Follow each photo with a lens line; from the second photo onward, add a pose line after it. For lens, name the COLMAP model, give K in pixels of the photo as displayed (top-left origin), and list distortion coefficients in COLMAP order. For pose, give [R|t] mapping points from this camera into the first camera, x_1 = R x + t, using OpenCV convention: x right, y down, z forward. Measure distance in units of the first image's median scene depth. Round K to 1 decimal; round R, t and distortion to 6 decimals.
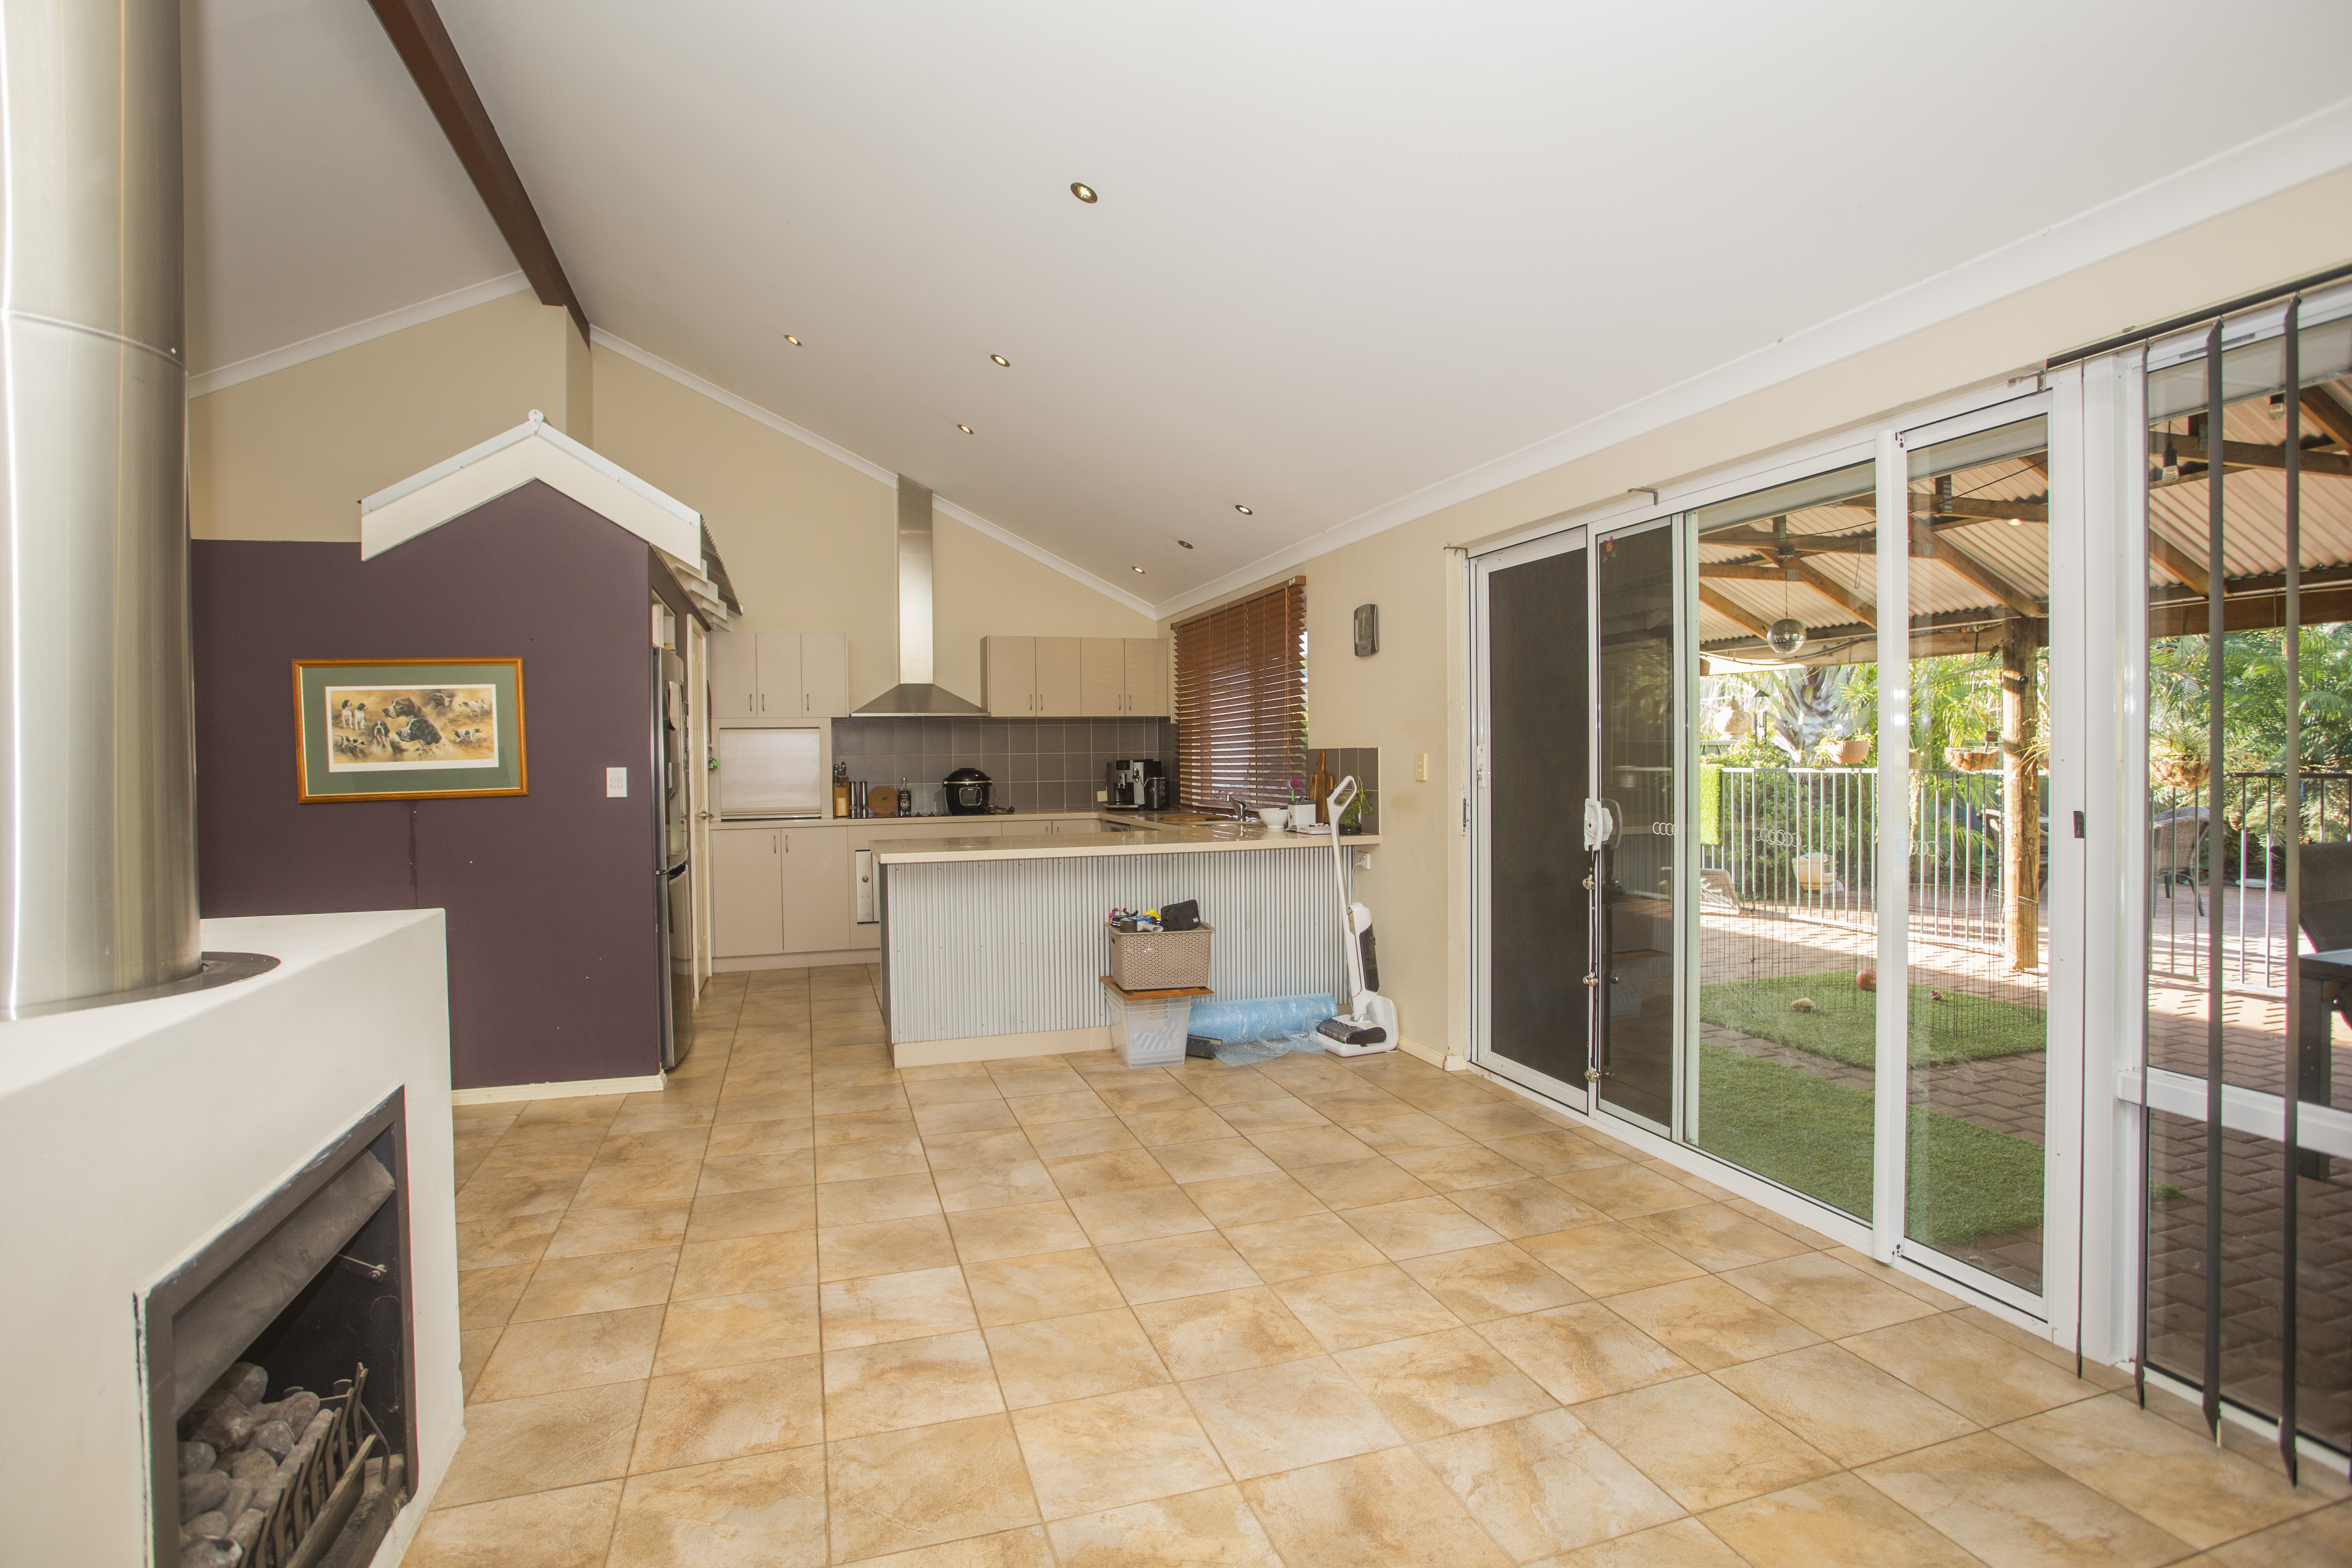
lens RADIAL K [[1152.0, 0, 1172.2], [0, 1152.0, 772.5], [0, 0, 1]] dist [-0.080016, 0.038971]
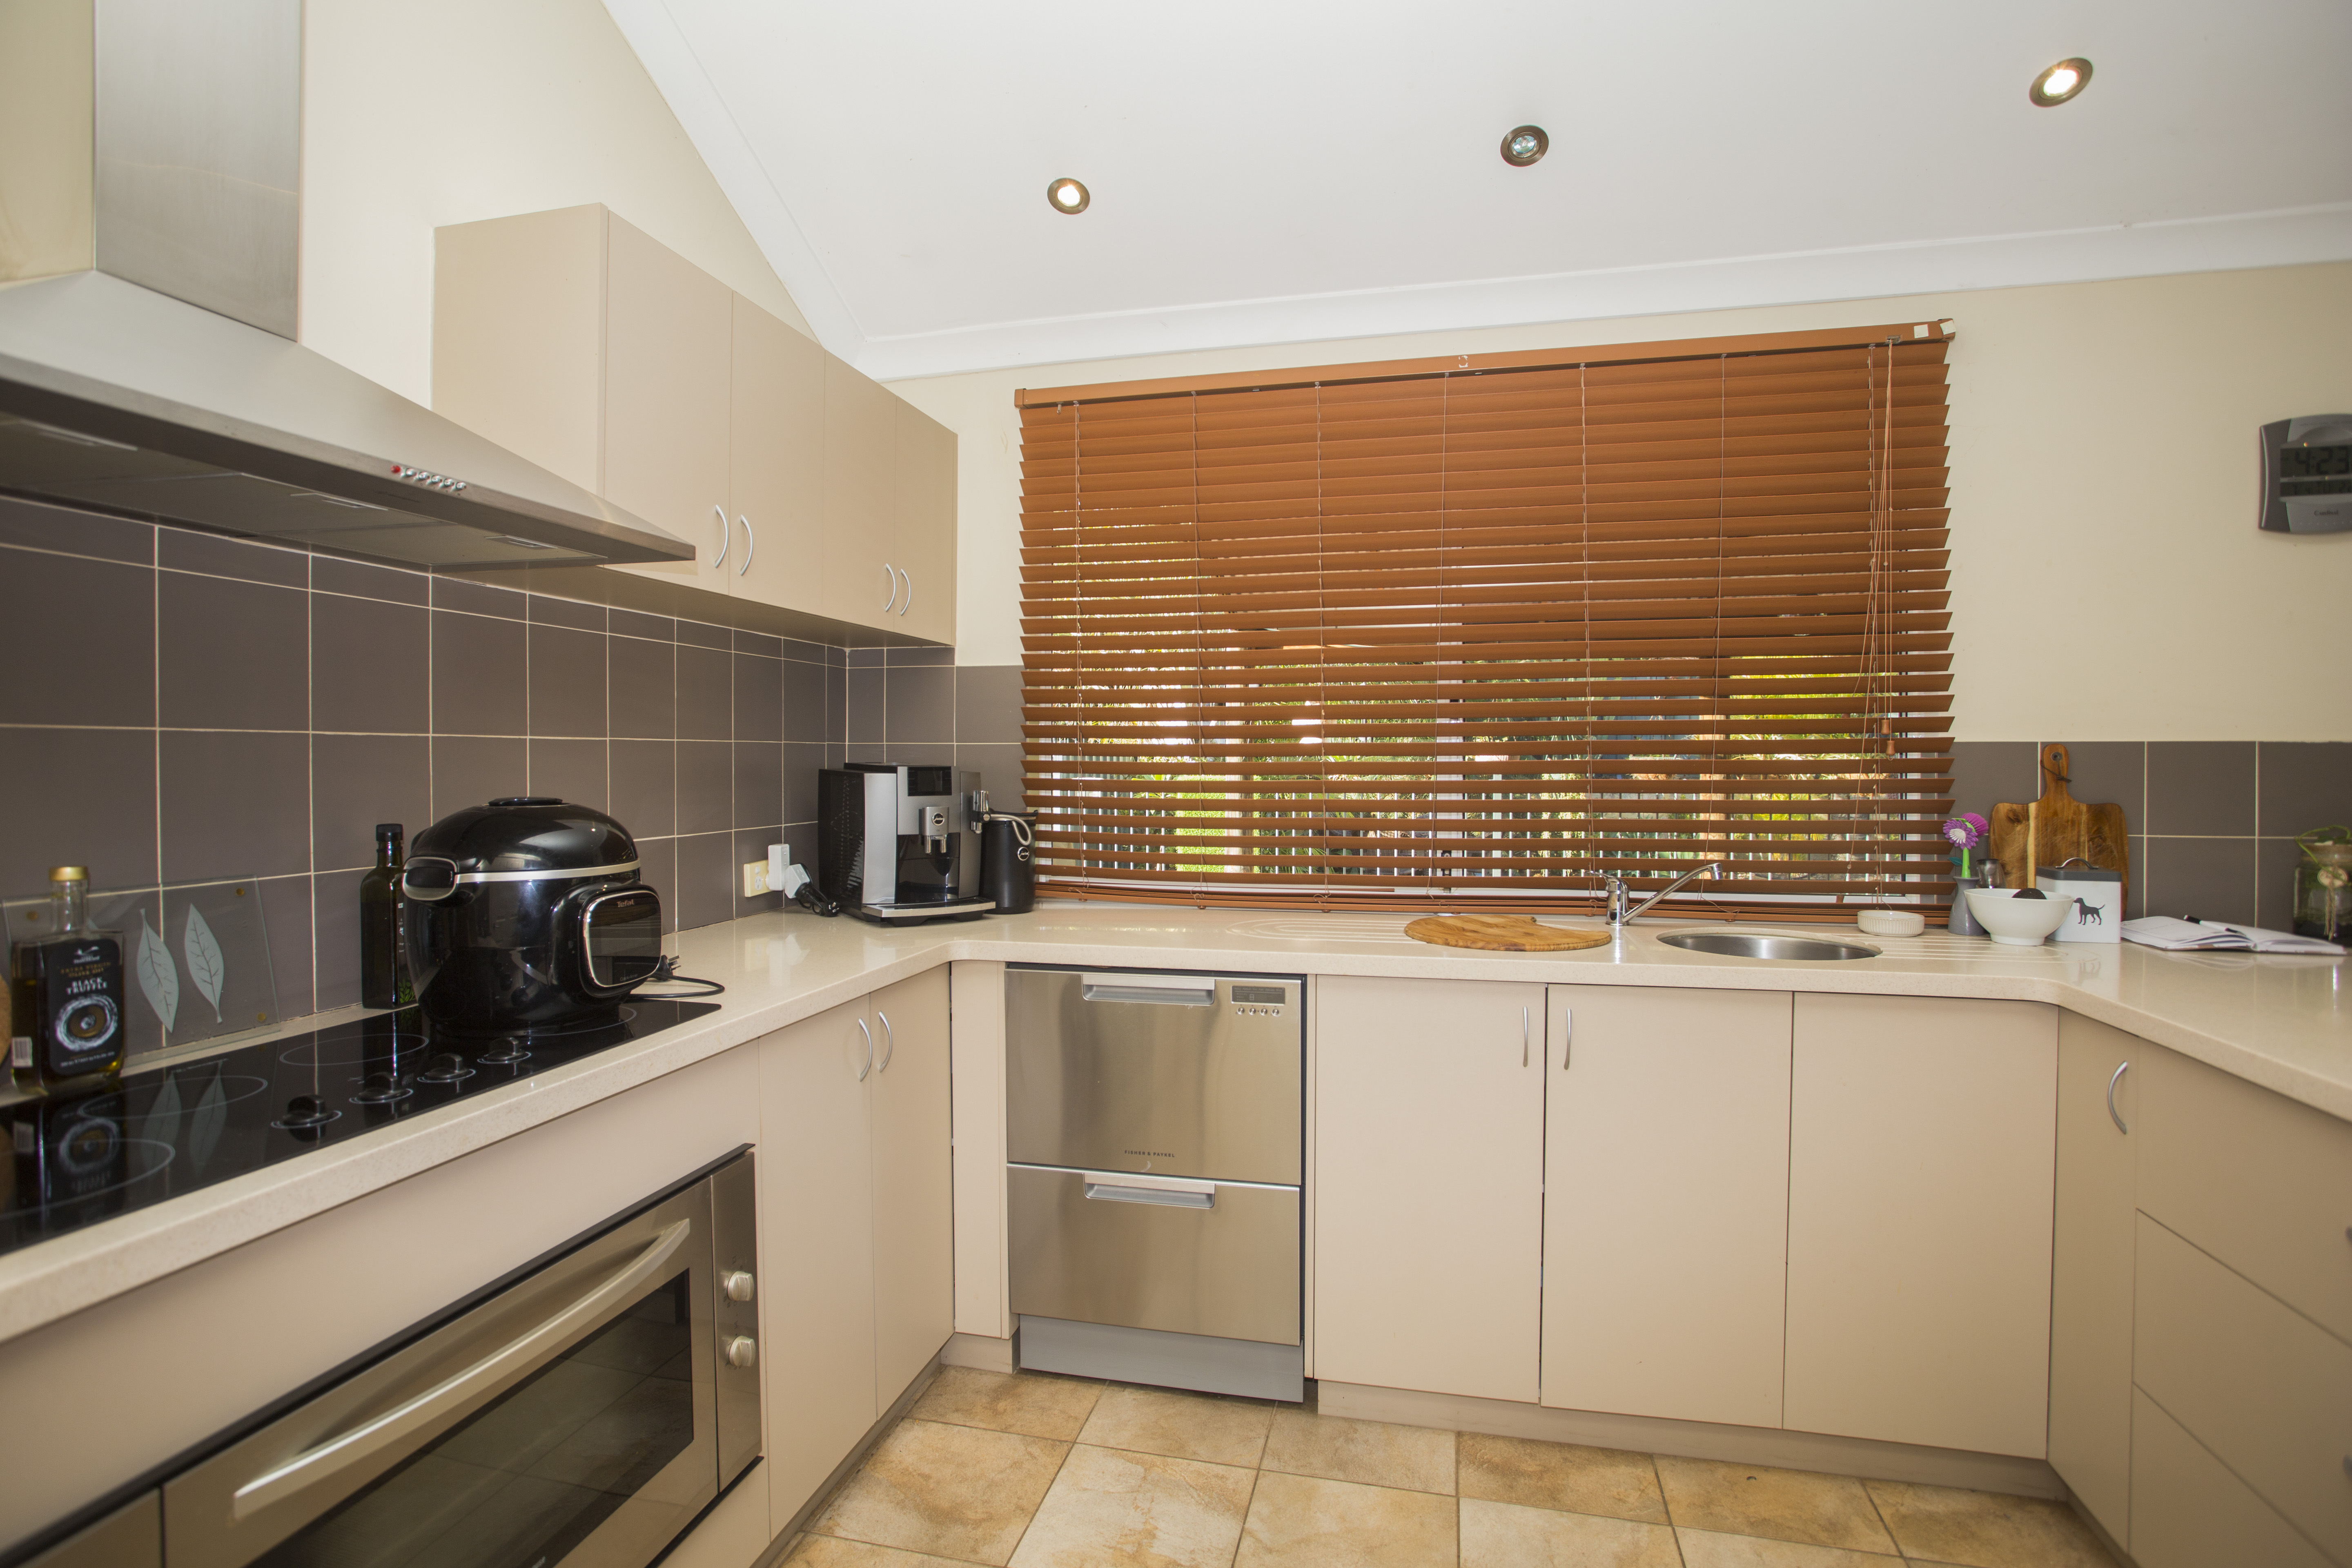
lens RADIAL K [[1152.0, 0, 1172.2], [0, 1152.0, 772.5], [0, 0, 1]] dist [-0.080016, 0.038971]
pose [[0.515121, -0.004292, 0.857107, -0.285391], [0.007170, 0.999974, 0.000698, -0.008561], [-0.857088, 0.005786, 0.515138, 0.783752]]
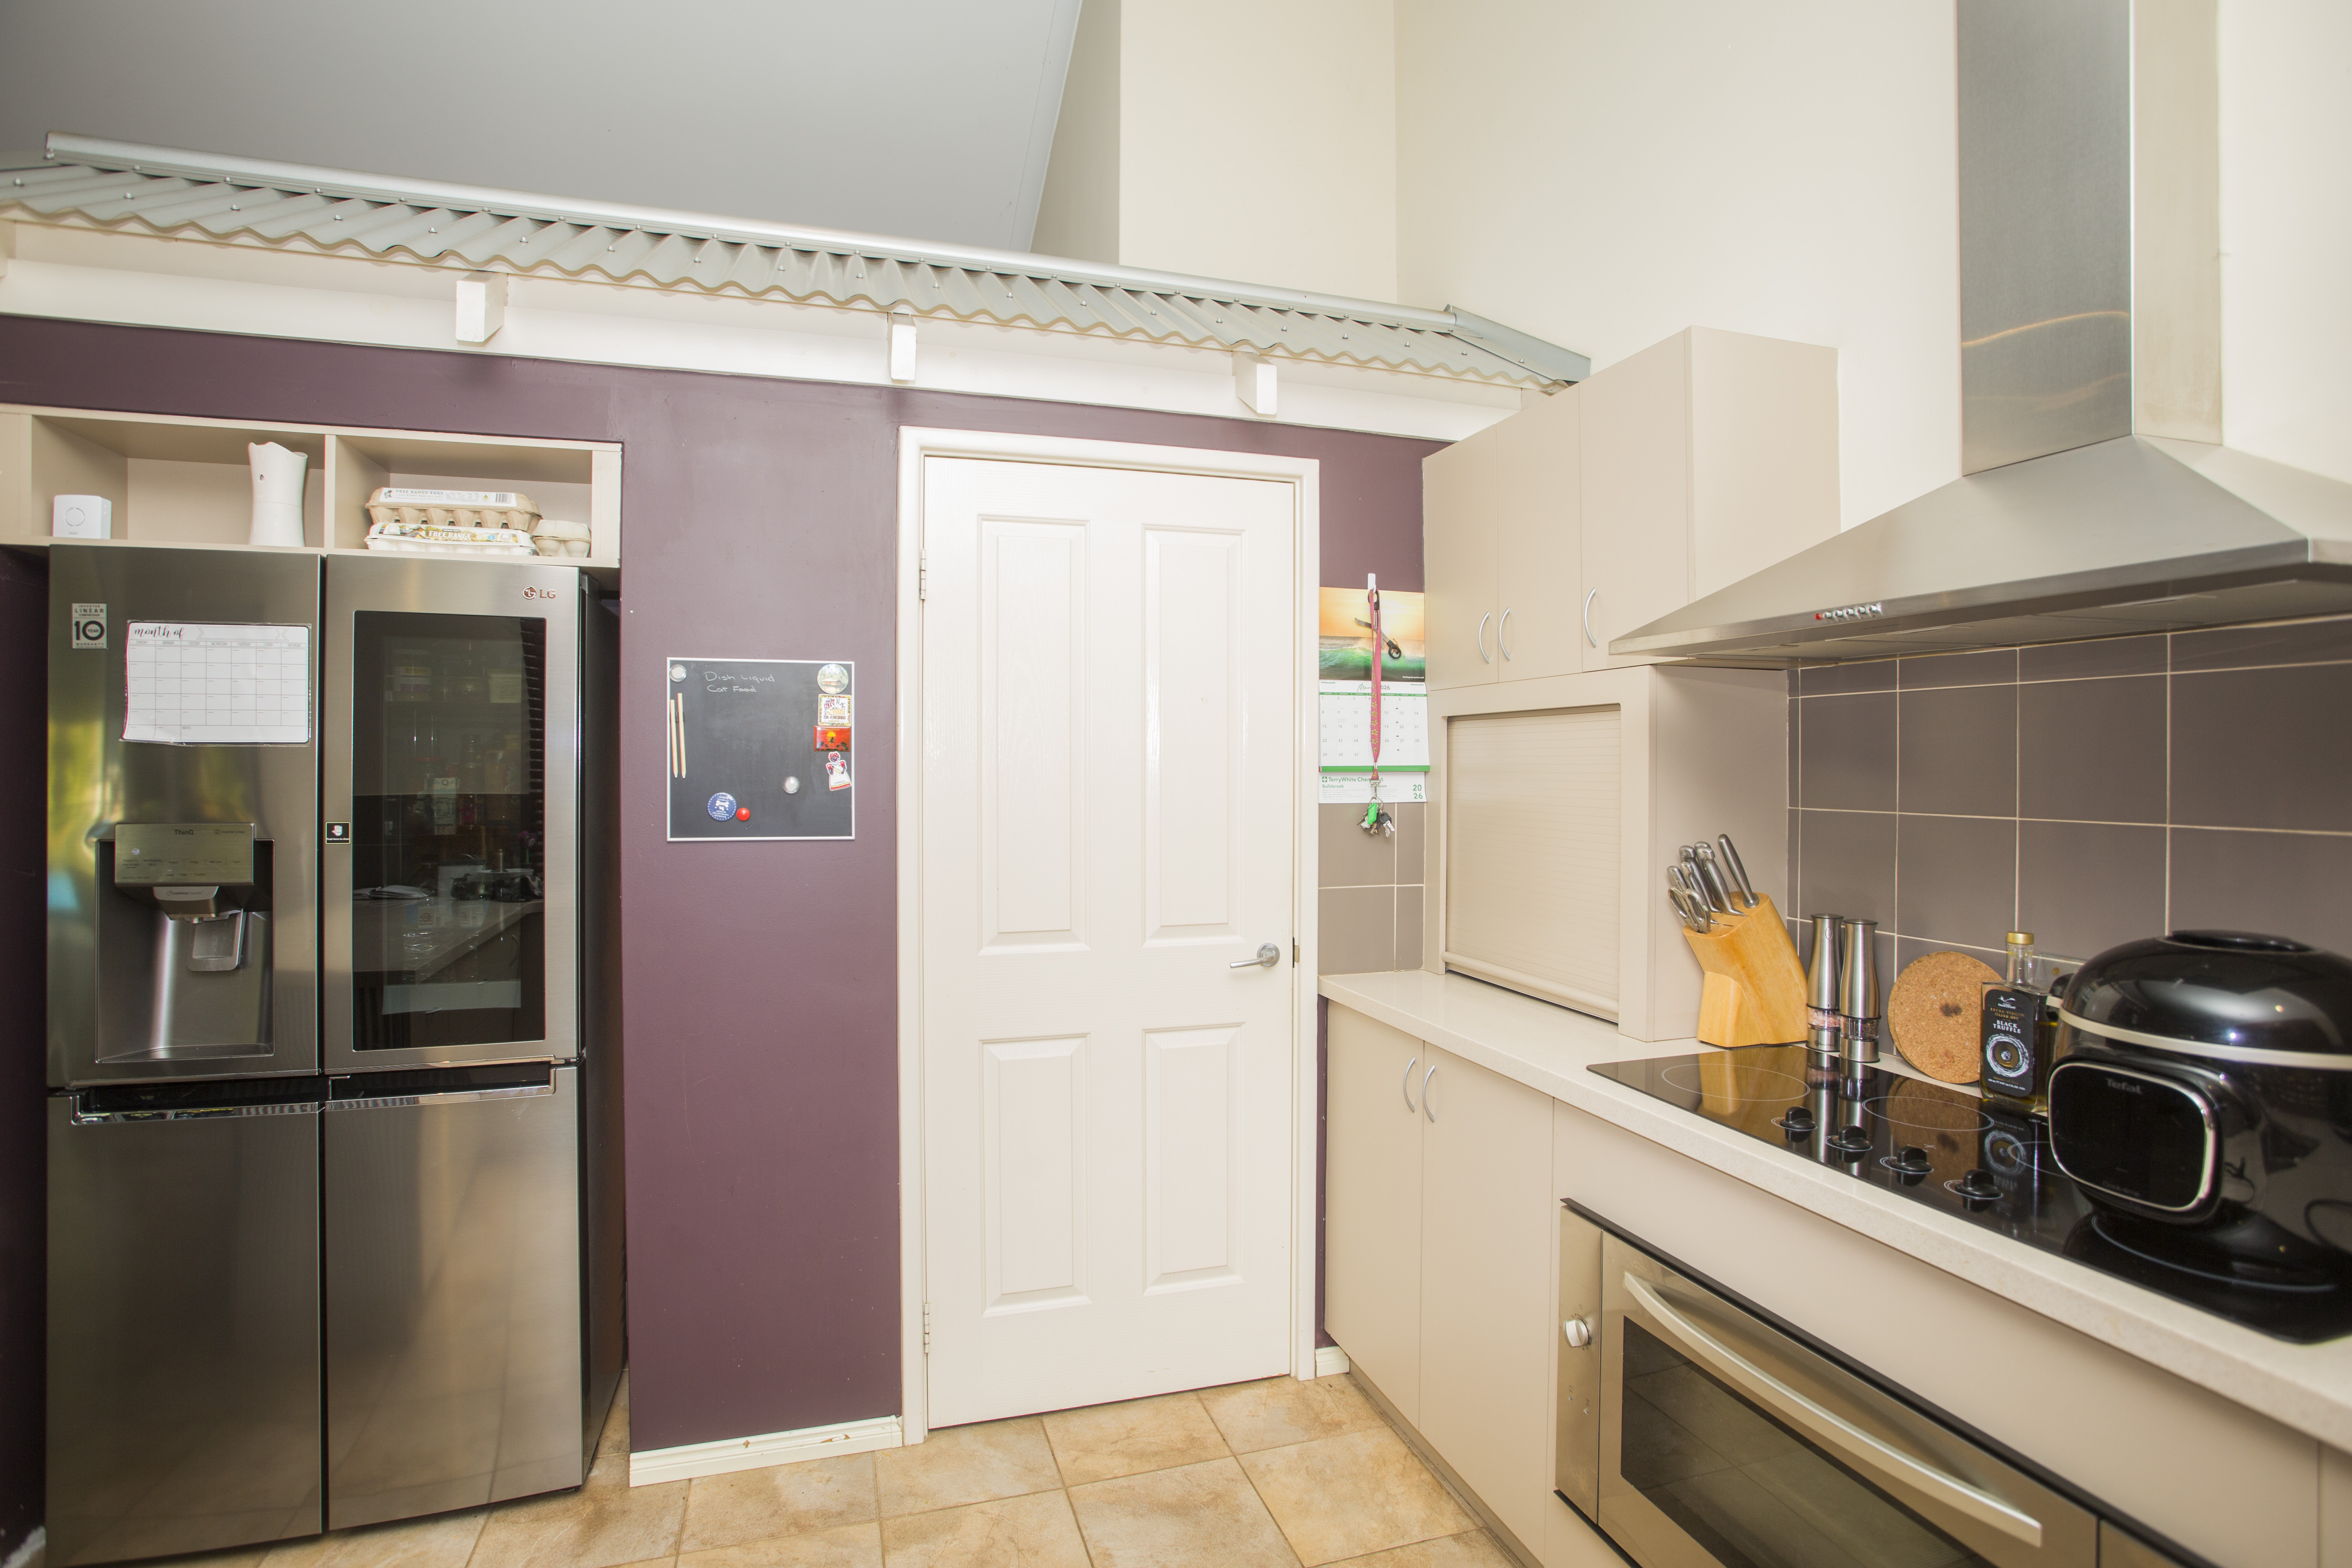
lens RADIAL K [[1152.0, 0, 1172.2], [0, 1152.0, 772.5], [0, 0, 1]] dist [-0.080016, 0.038971]
pose [[-0.009404, 0.018490, -0.999785, -0.031793], [-0.017265, 0.999677, 0.018650, -0.025997], [0.999807, 0.017437, -0.009082, 0.847157]]
